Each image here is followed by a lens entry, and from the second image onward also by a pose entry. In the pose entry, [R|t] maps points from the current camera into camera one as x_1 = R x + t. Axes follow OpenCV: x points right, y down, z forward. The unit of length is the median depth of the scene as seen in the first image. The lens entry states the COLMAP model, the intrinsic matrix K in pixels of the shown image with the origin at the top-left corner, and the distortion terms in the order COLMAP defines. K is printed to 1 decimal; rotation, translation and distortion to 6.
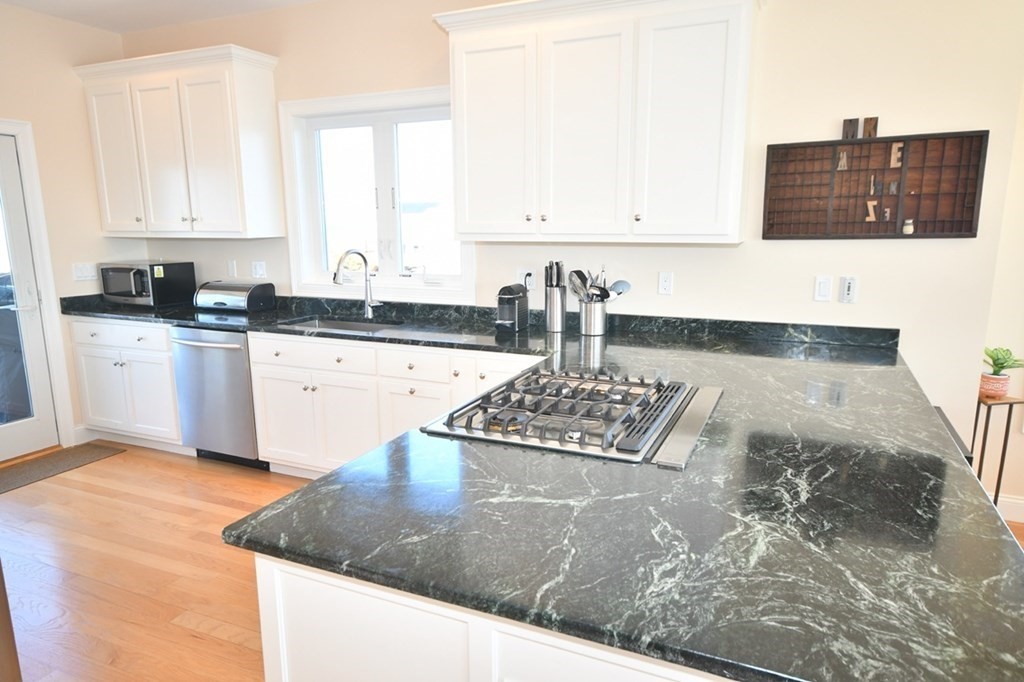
lens RADIAL K [[665.1, 0, 512.5], [0, 665.1, 342.1], [0, 0, 1]] dist [0.029083, -0.000543]
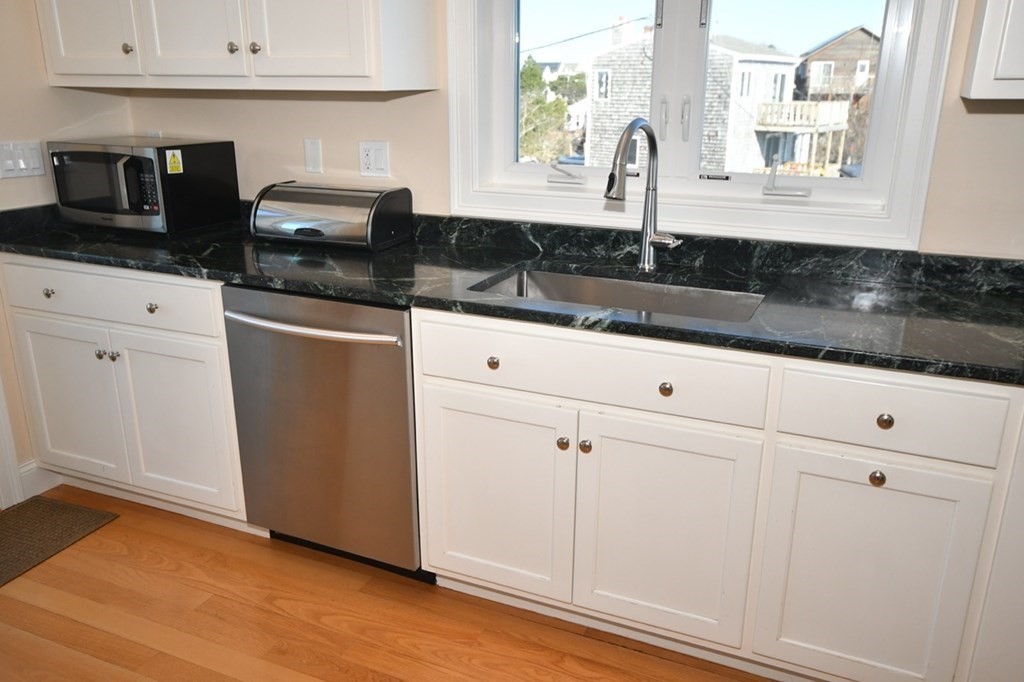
lens RADIAL K [[813.1, 0, 510.4], [0, 813.1, 344.2], [0, 0, 1]] dist [-0.008522, -0.000817]
pose [[0.999774, 0.008597, 0.019431, -0.300565], [-0.011033, 0.991584, 0.128993, -0.053564], [-0.018158, -0.129178, 0.991455, 0.407693]]
